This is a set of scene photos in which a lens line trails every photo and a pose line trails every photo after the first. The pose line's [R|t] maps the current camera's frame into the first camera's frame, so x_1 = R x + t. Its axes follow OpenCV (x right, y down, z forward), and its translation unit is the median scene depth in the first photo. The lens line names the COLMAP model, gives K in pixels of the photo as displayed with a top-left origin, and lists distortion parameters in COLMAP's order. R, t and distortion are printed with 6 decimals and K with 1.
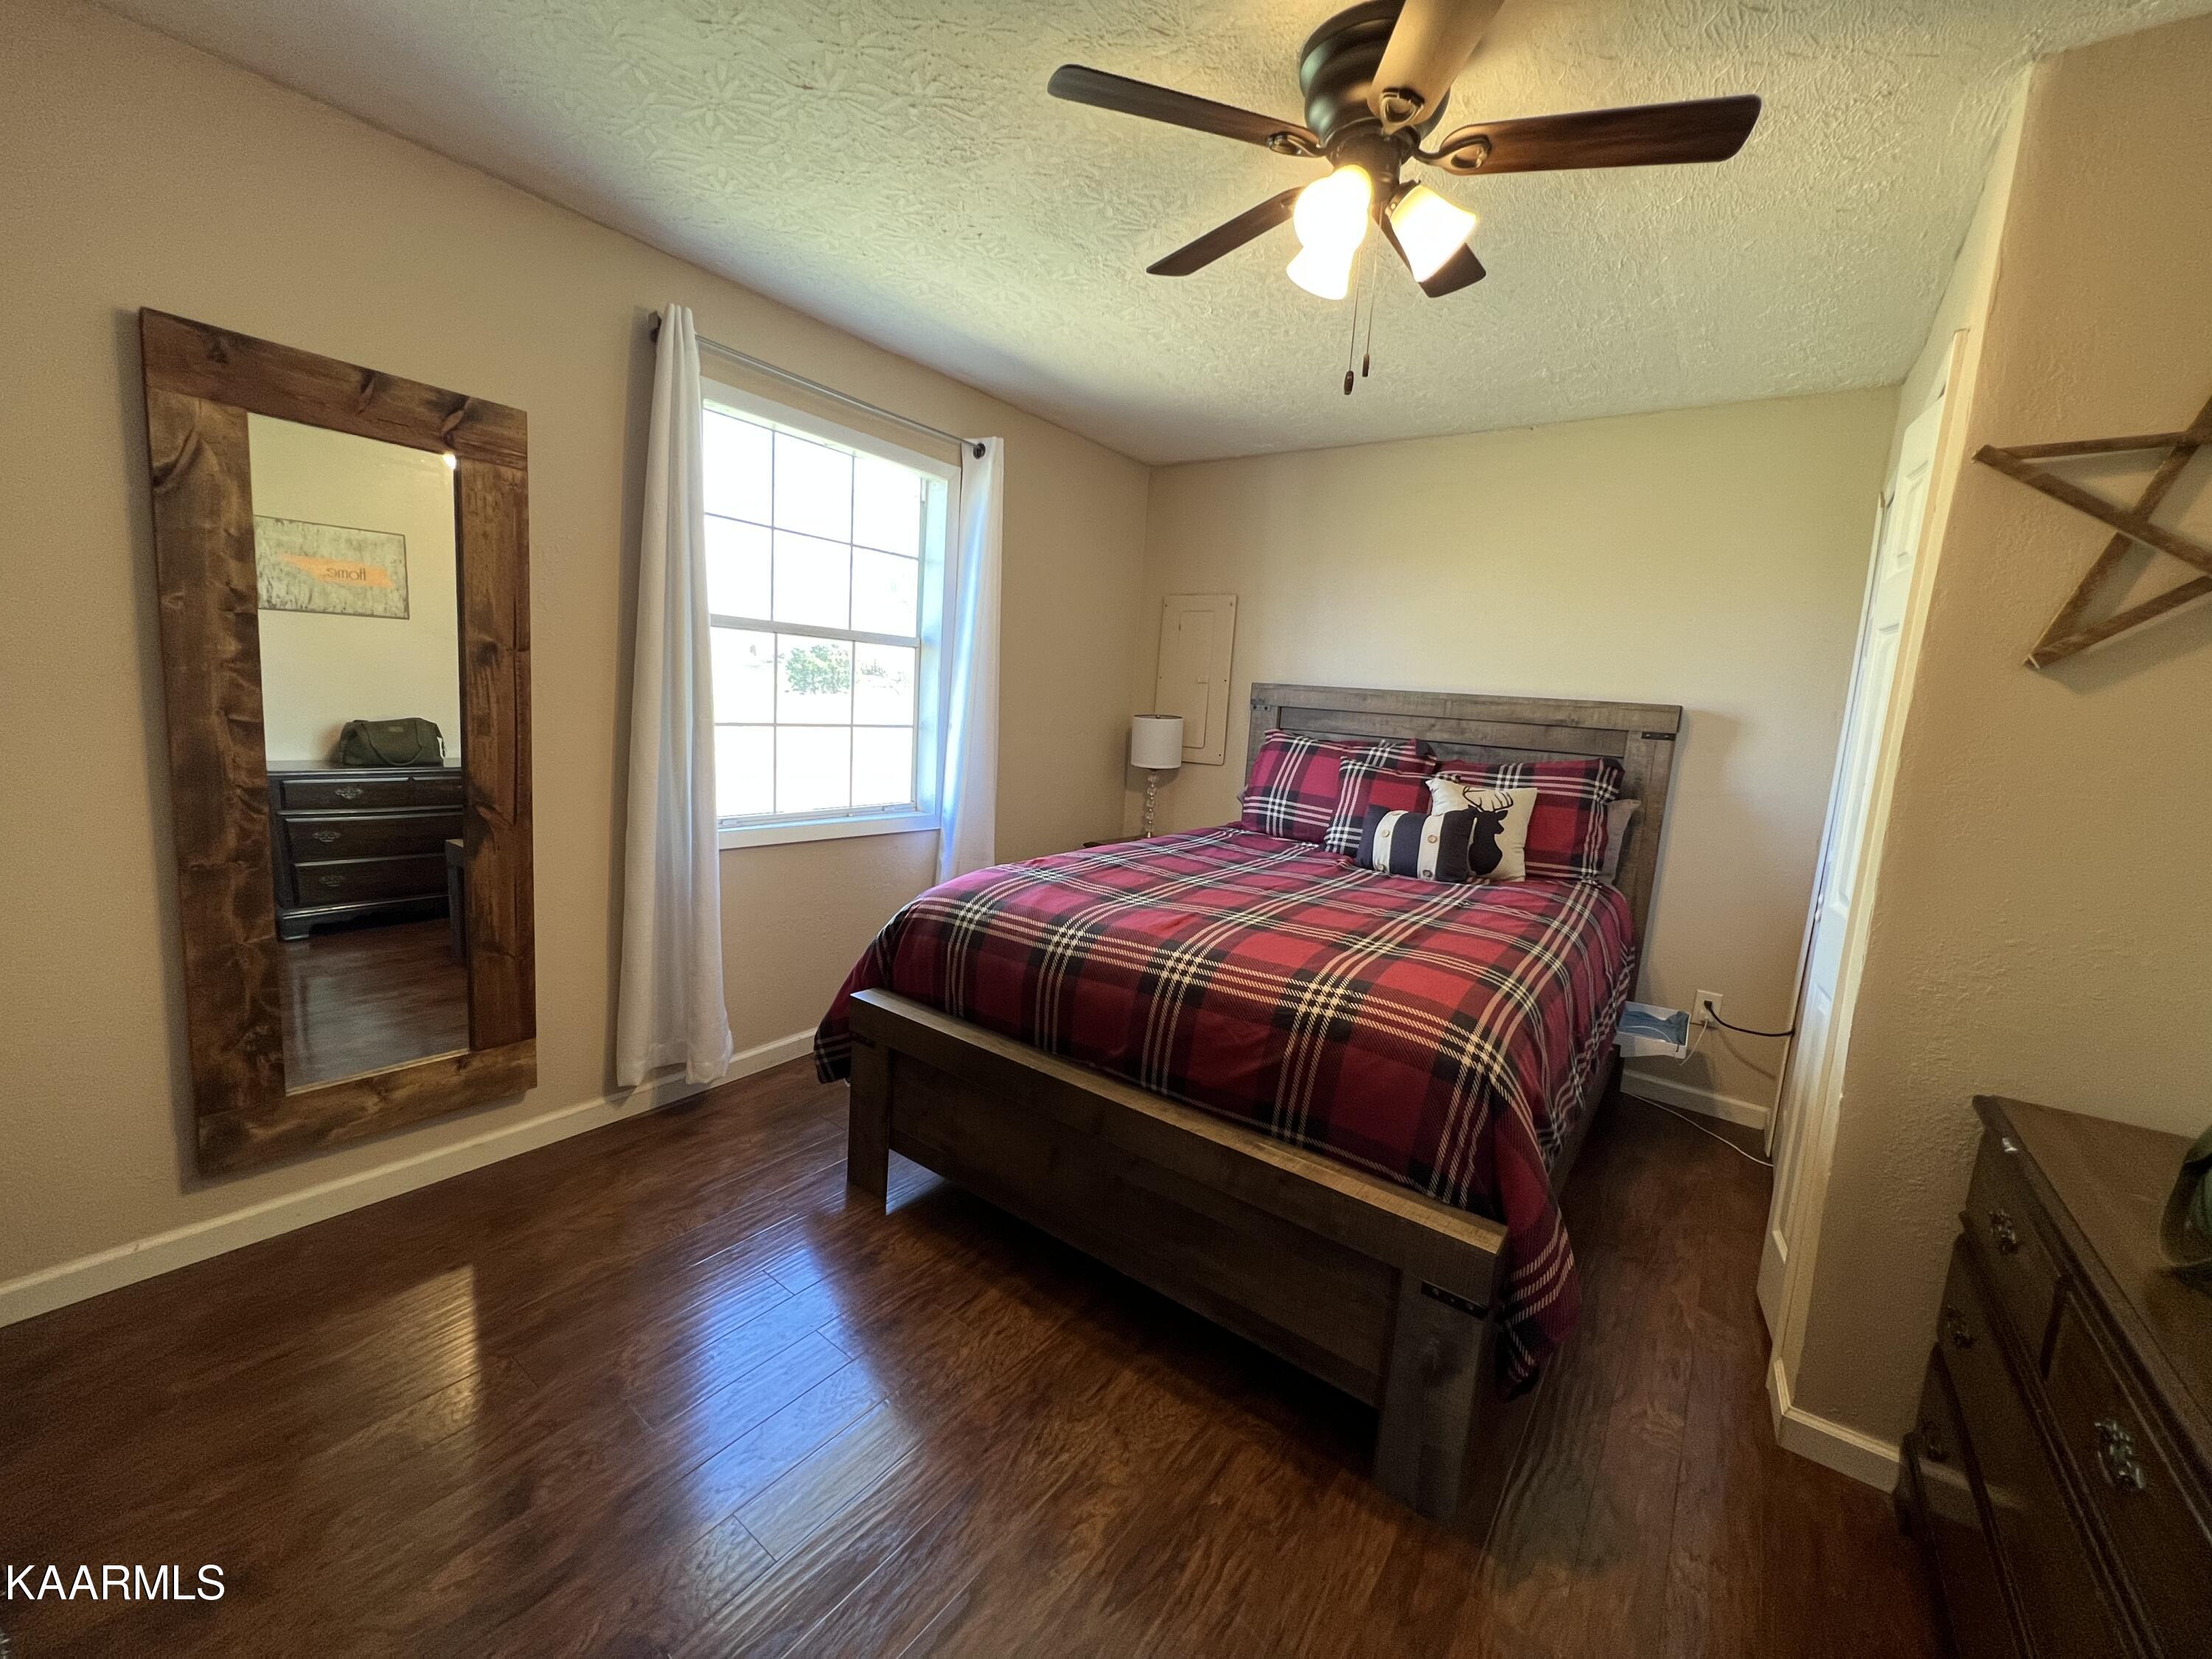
lens RADIAL K [[892.3, 0, 1101.4], [0, 892.3, 821.1], [0, 0, 1]] dist [-0.001923, 0.001171]
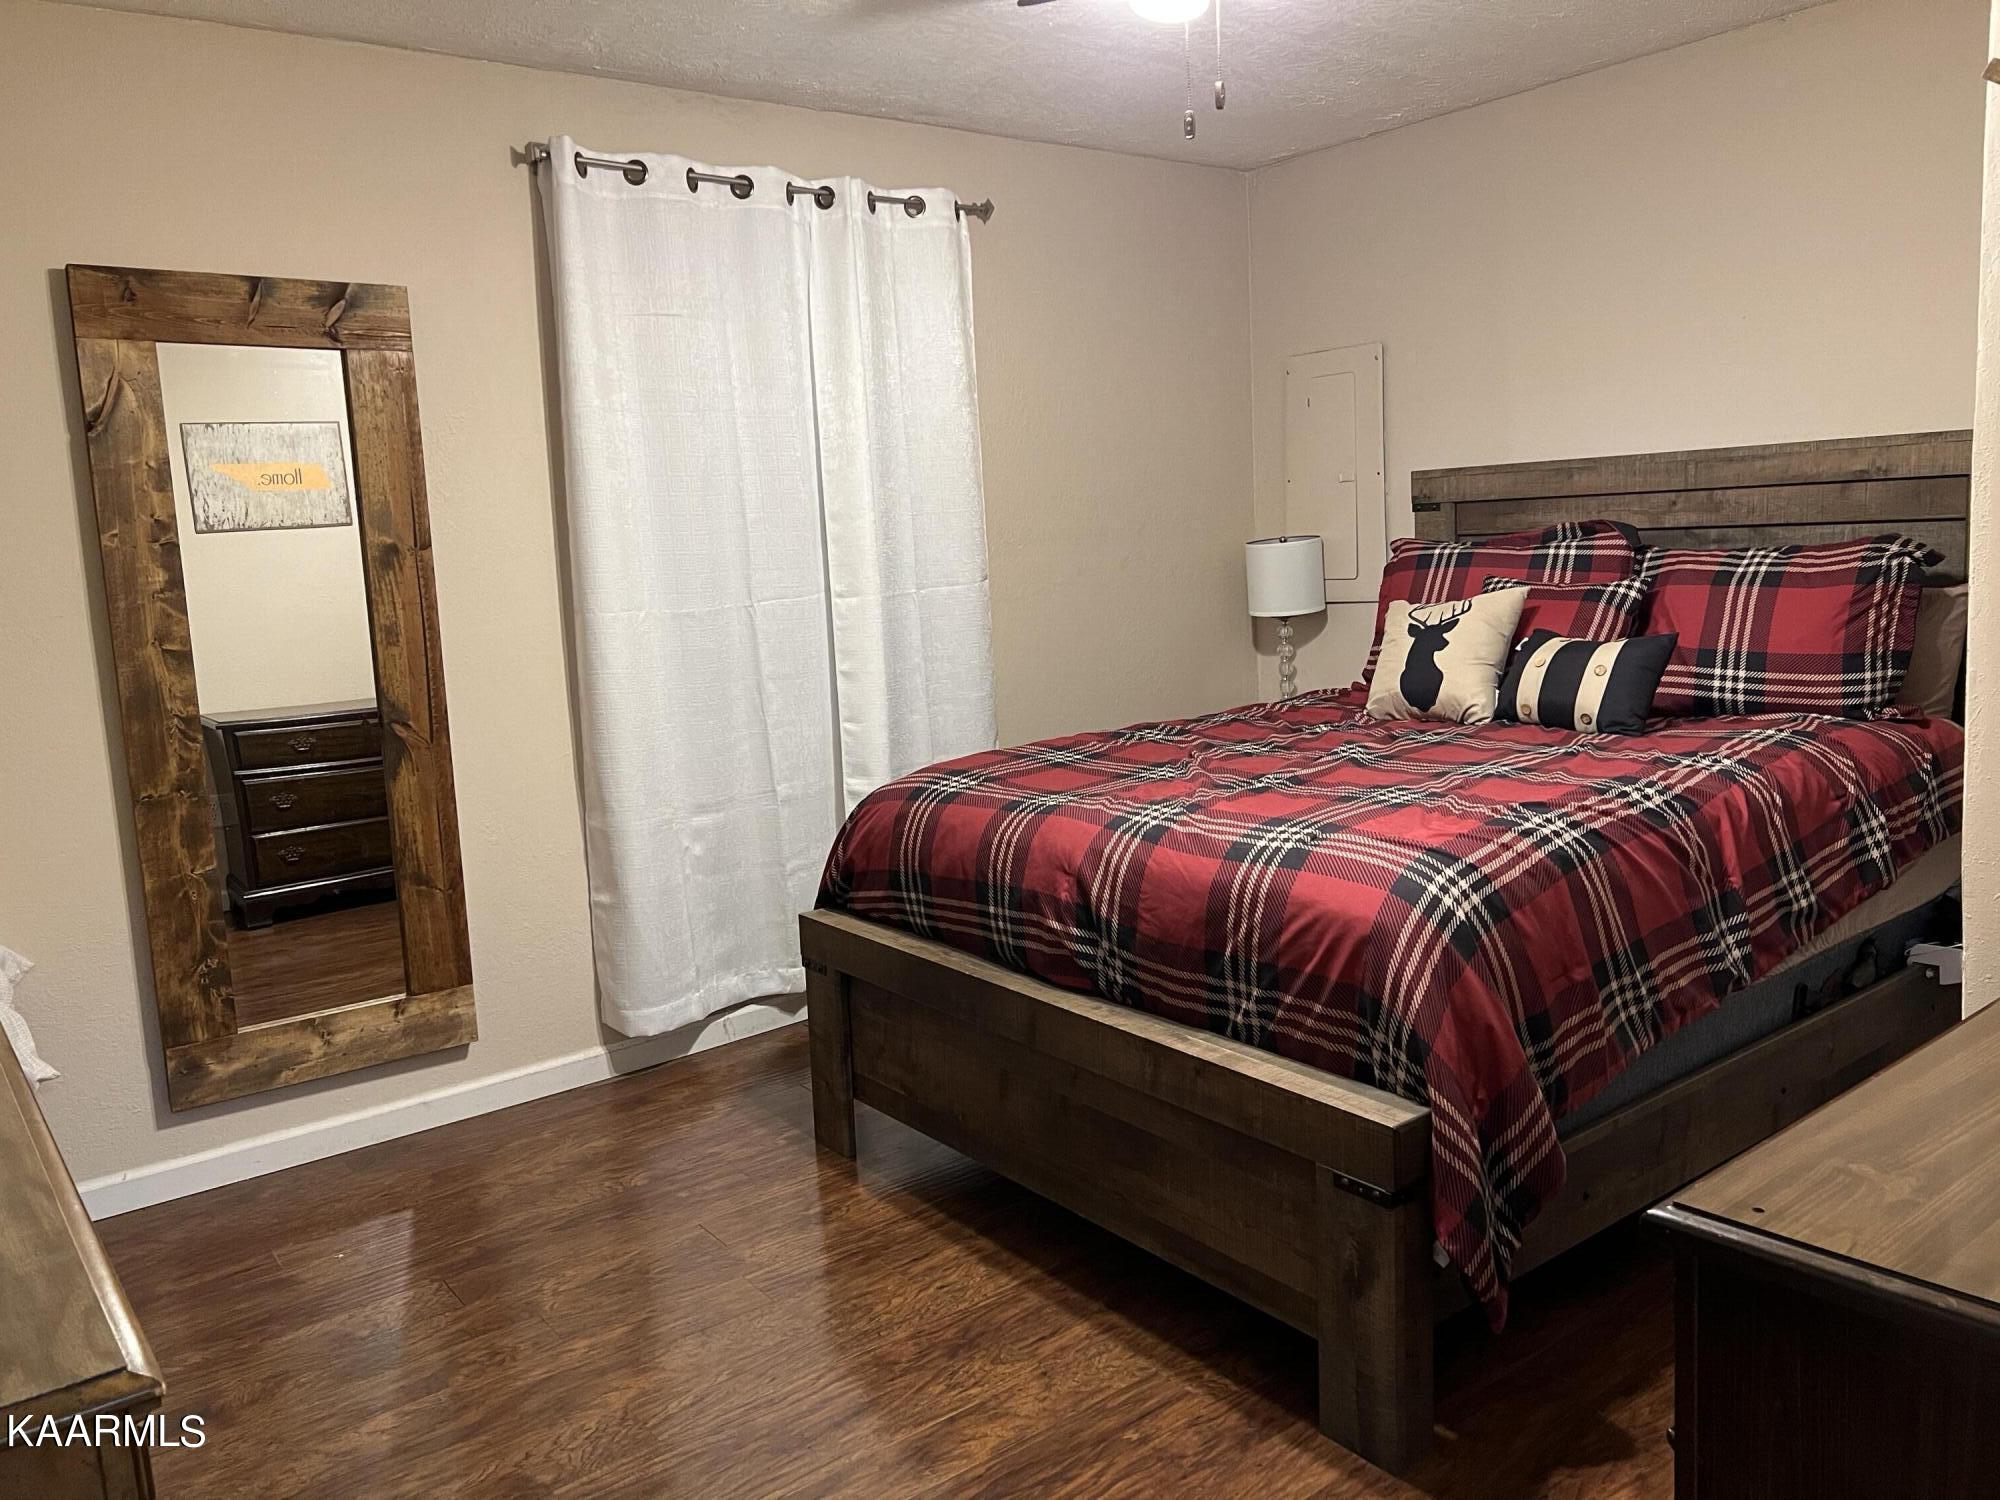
lens RADIAL K [[1526.5, 0, 1006.0], [0, 1526.5, 746.2], [0, 0, 1]] dist [0.038278, -0.034869]
pose [[0.955059, -0.076536, -0.286364, 0.395877], [0.075634, 0.997034, -0.014227, 0.086033], [0.286604, -0.008071, 0.958015, -0.370625]]
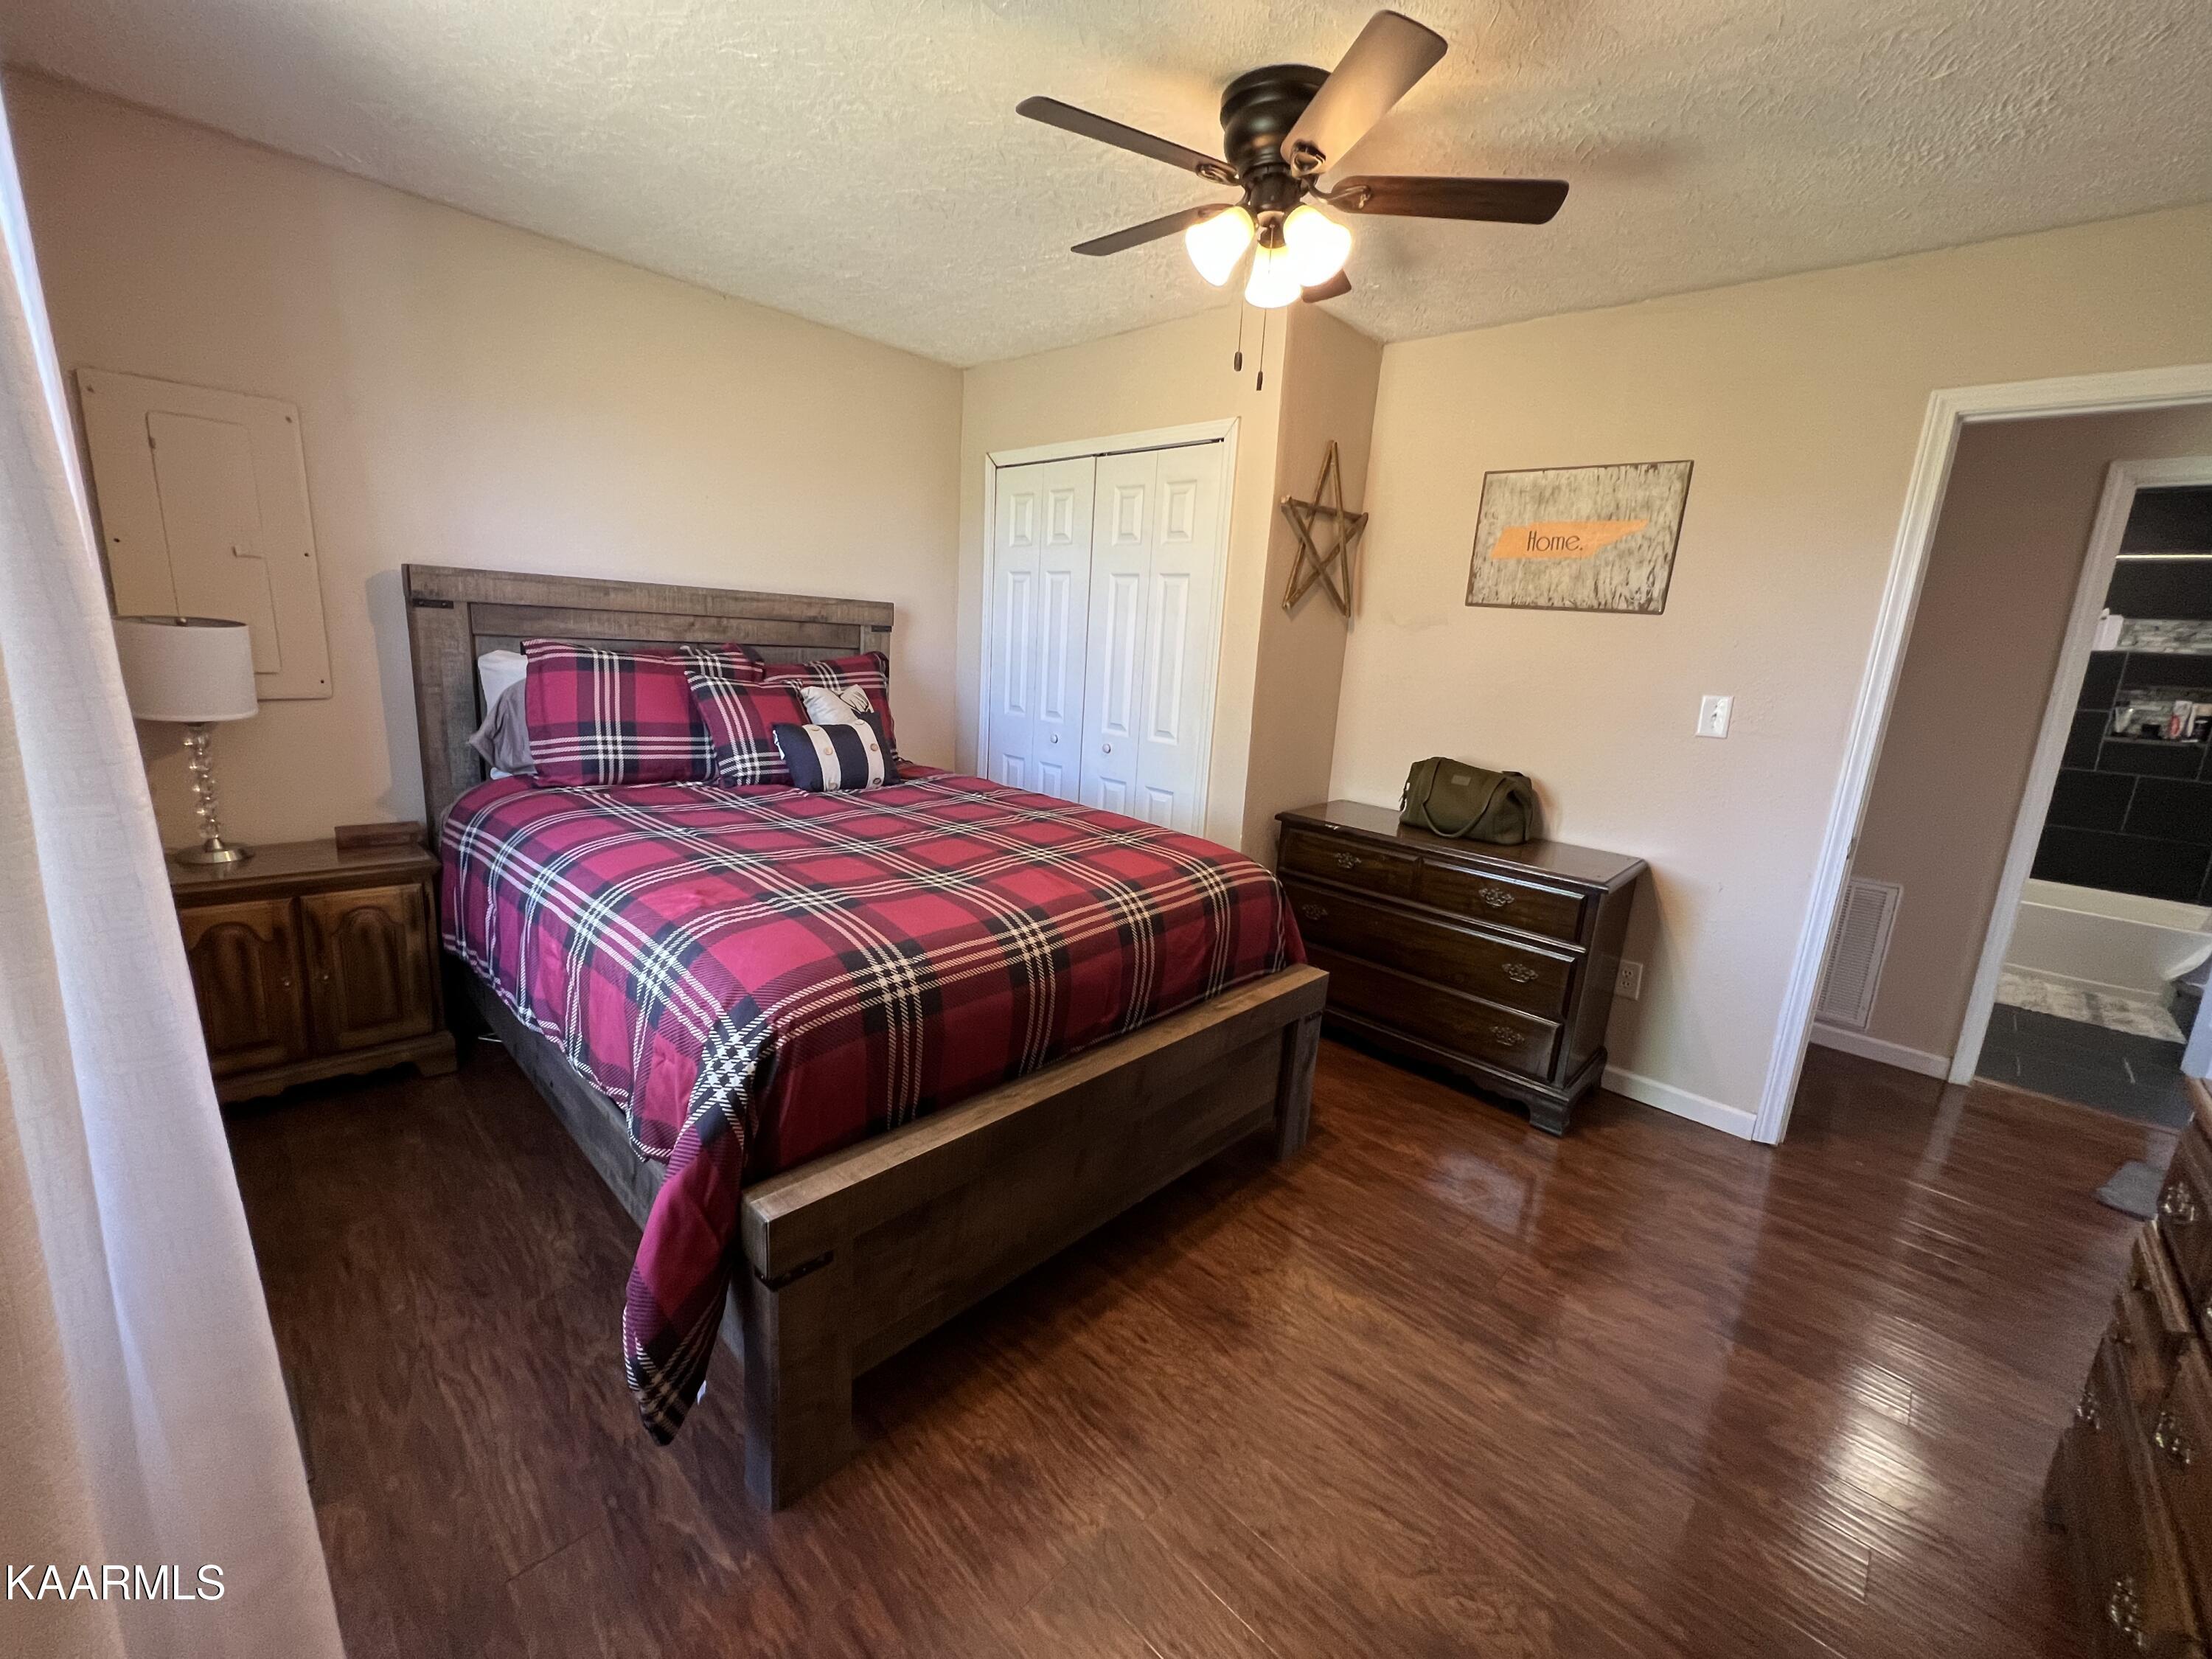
lens RADIAL K [[892.3, 0, 1099.3], [0, 892.3, 819.8], [0, 0, 1]] dist [-0.001923, 0.001171]
pose [[0.134468, -0.261567, 0.955772, -0.874215], [0.087016, 0.963923, 0.251556, -0.197965], [-0.987090, 0.049341, 0.152378, 0.866845]]
